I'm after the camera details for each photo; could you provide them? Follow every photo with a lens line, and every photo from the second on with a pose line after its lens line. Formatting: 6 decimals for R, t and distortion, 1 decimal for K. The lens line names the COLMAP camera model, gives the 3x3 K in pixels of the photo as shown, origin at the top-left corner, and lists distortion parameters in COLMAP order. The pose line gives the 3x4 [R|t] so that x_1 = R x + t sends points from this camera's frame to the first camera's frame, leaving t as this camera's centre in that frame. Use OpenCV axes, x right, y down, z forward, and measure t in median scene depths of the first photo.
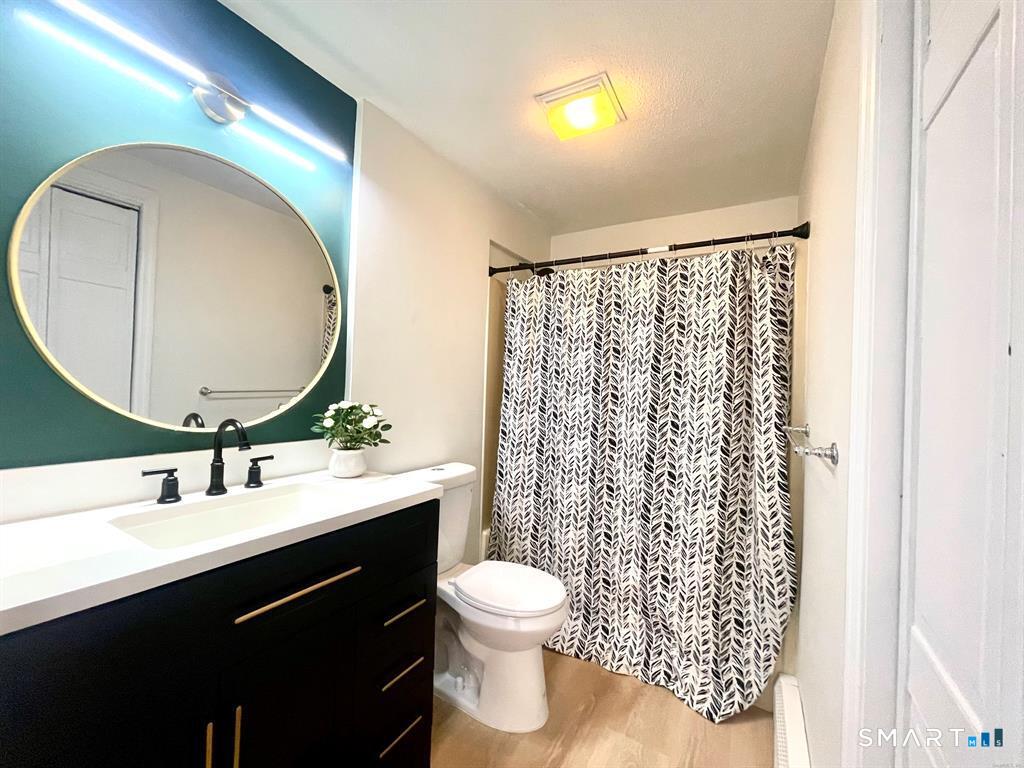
lens RADIAL K [[410.7, 0, 511.9], [0, 410.7, 382.4], [0, 0, 1]] dist [-0.001038, -0.001941]
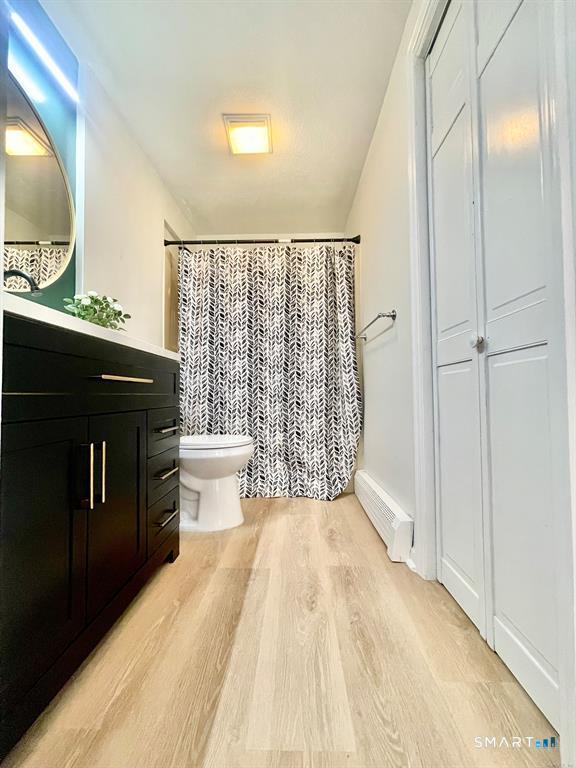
lens RADIAL K [[308.1, 0, 288.8], [0, 308.1, 385.6], [0, 0, 1]] dist [-0.001038, -0.001941]
pose [[0.869946, -0.026602, 0.492429, -0.284203], [0.033458, 0.999427, -0.005117, 0.294573], [-0.492011, 0.020927, 0.870337, -0.086051]]
